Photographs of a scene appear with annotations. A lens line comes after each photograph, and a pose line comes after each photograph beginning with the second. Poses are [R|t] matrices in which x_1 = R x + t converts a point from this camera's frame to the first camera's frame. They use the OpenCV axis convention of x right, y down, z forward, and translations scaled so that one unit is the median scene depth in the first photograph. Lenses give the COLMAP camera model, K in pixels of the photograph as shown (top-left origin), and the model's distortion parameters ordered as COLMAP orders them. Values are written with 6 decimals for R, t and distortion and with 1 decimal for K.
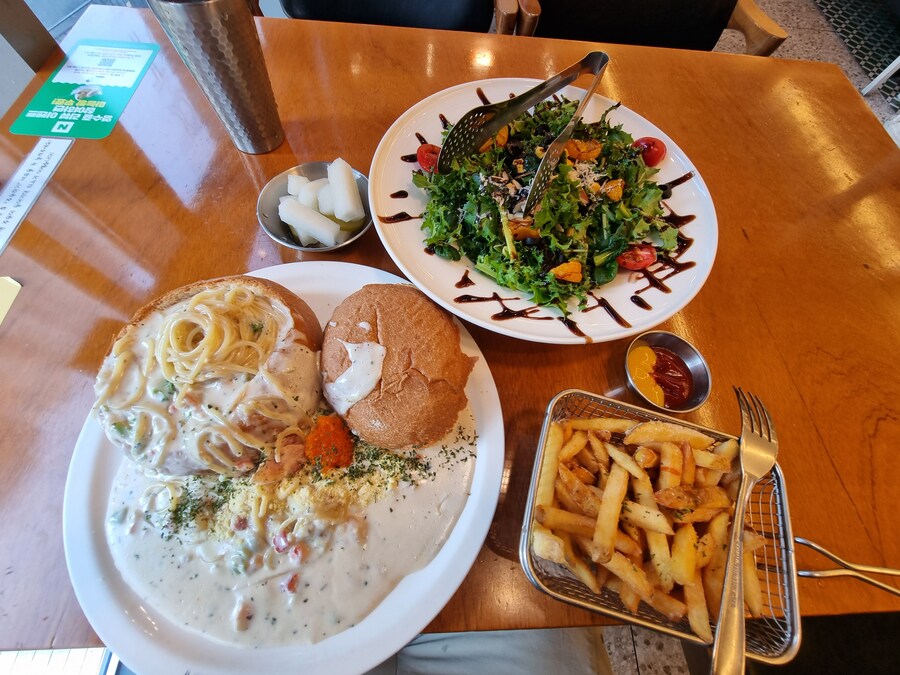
lens RADIAL K [[358.0, 0, 450.0], [0, 358.0, 337.5], [0, 0, 1]] dist [0.000865, -0.000757]
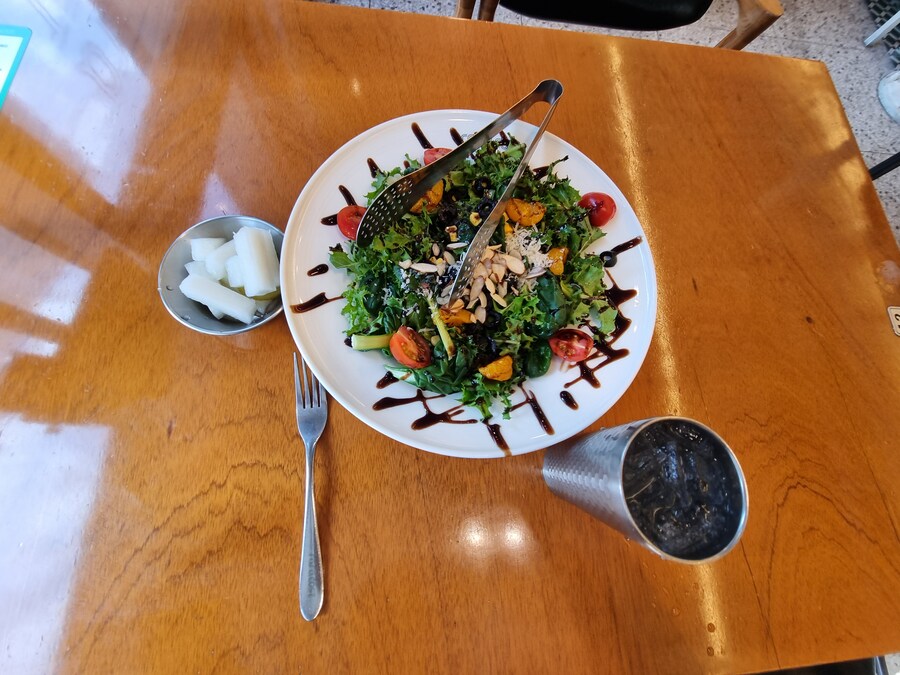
lens RADIAL K [[354.8, 0, 450.0], [0, 354.8, 337.5], [0, 0, 1]] dist [0.001121, 0.000589]
pose [[0.998959, -0.004242, 0.045409, 0.142764], [-0.002780, 0.988148, 0.153481, -0.353601], [-0.045522, -0.153447, 0.987108, 0.073038]]
